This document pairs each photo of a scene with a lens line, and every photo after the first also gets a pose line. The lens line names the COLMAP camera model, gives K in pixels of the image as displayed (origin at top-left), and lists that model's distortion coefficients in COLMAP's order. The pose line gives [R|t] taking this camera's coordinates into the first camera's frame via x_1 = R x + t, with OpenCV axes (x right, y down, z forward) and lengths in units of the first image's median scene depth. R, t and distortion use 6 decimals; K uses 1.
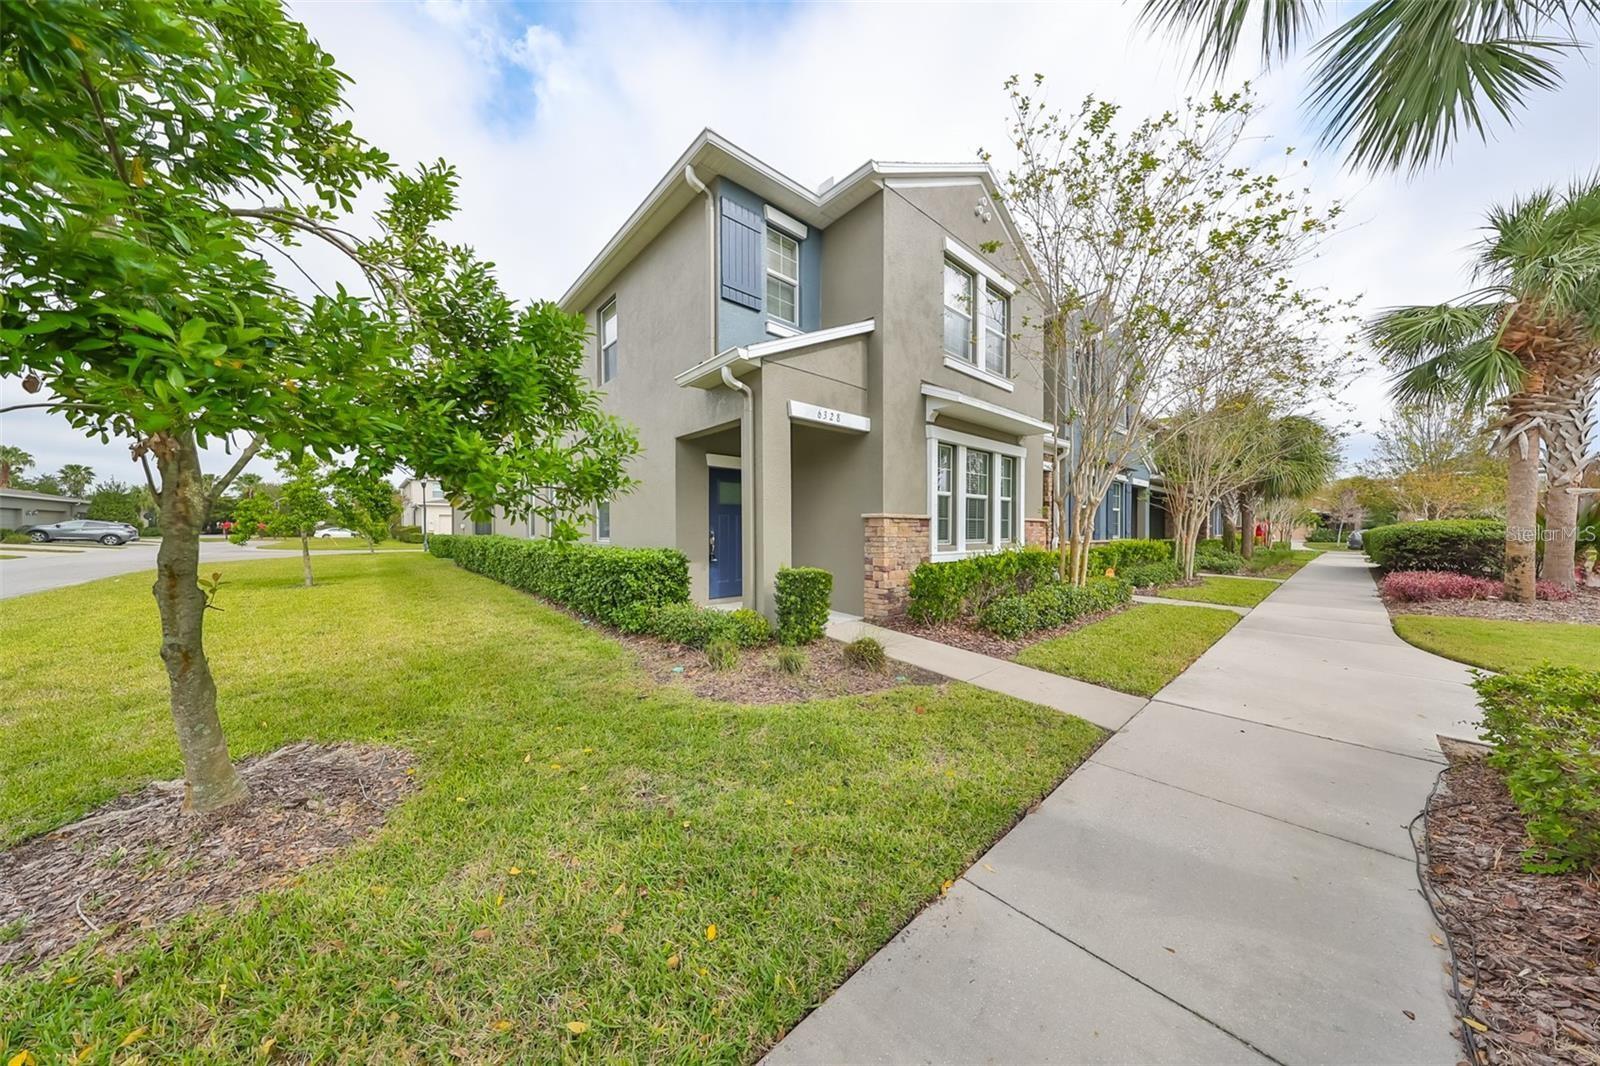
lens RADIAL K [[499.4, 0, 816.6], [0, 499.4, 541.5], [0, 0, 1]] dist [0.000495, -0.000016]
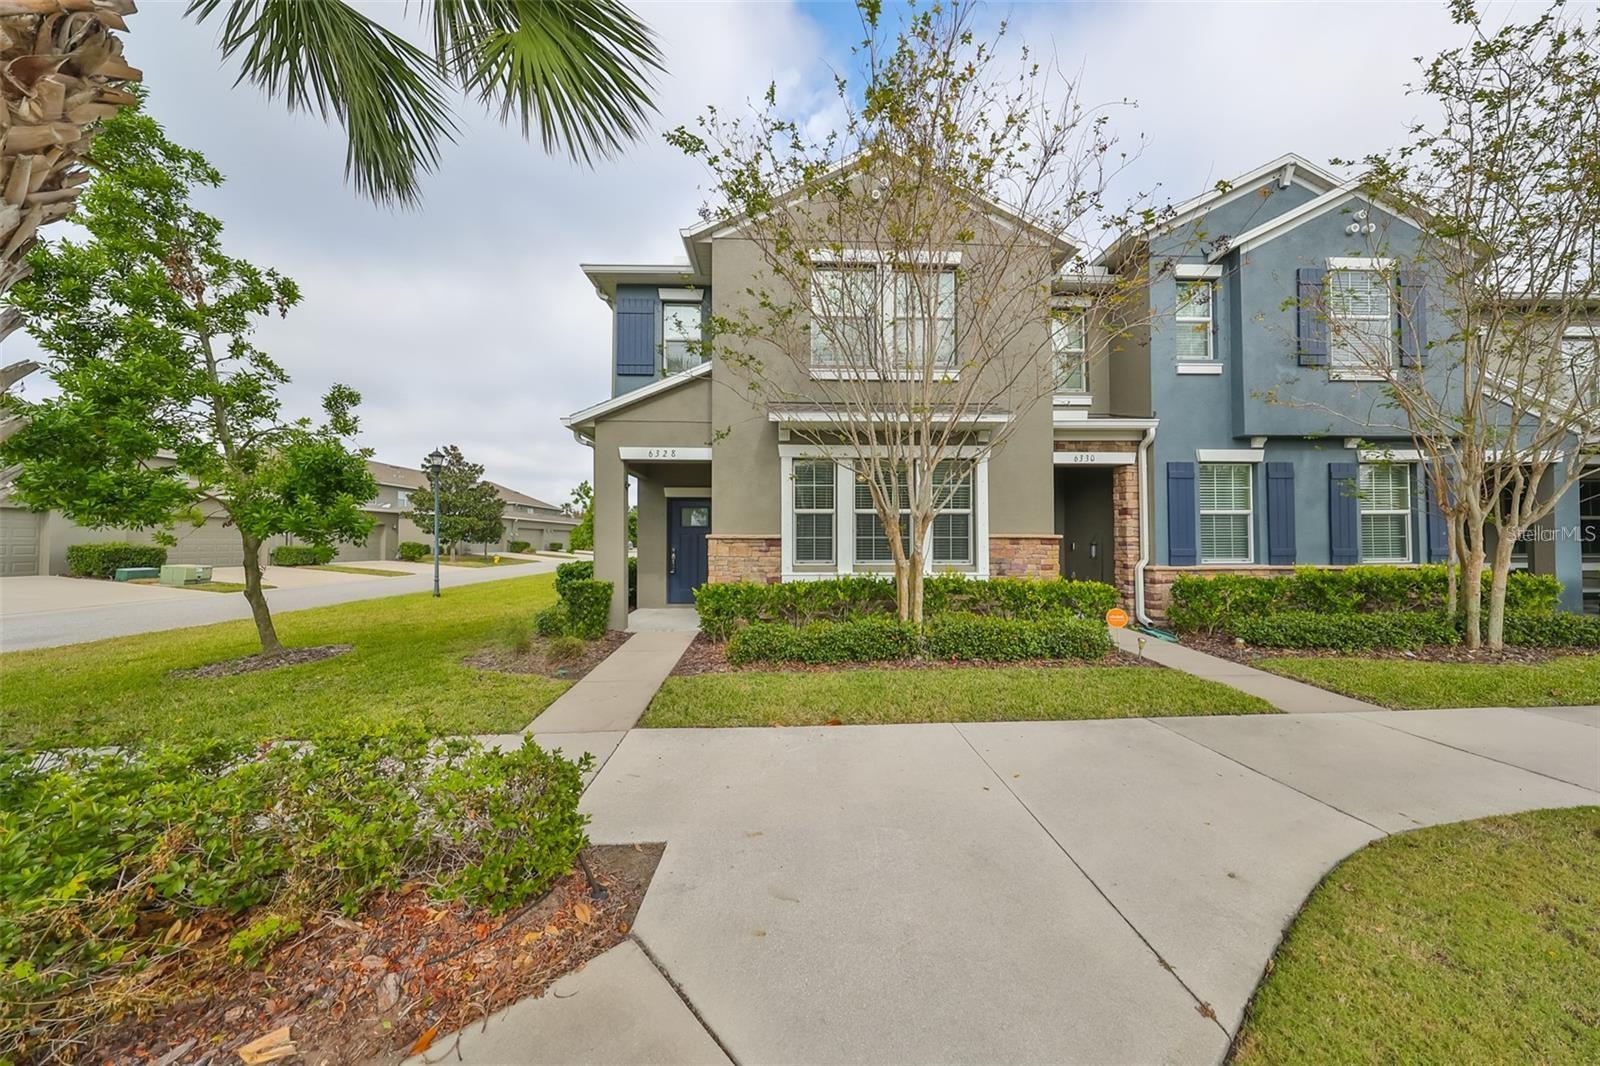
lens RADIAL K [[499.4, 0, 816.6], [0, 499.4, 541.5], [0, 0, 1]] dist [0.000495, -0.000016]
pose [[0.753813, 0.002717, -0.657083, 0.925637], [-0.016248, 0.999763, -0.014506, -0.026444], [0.656888, 0.021611, 0.753678, 0.300494]]
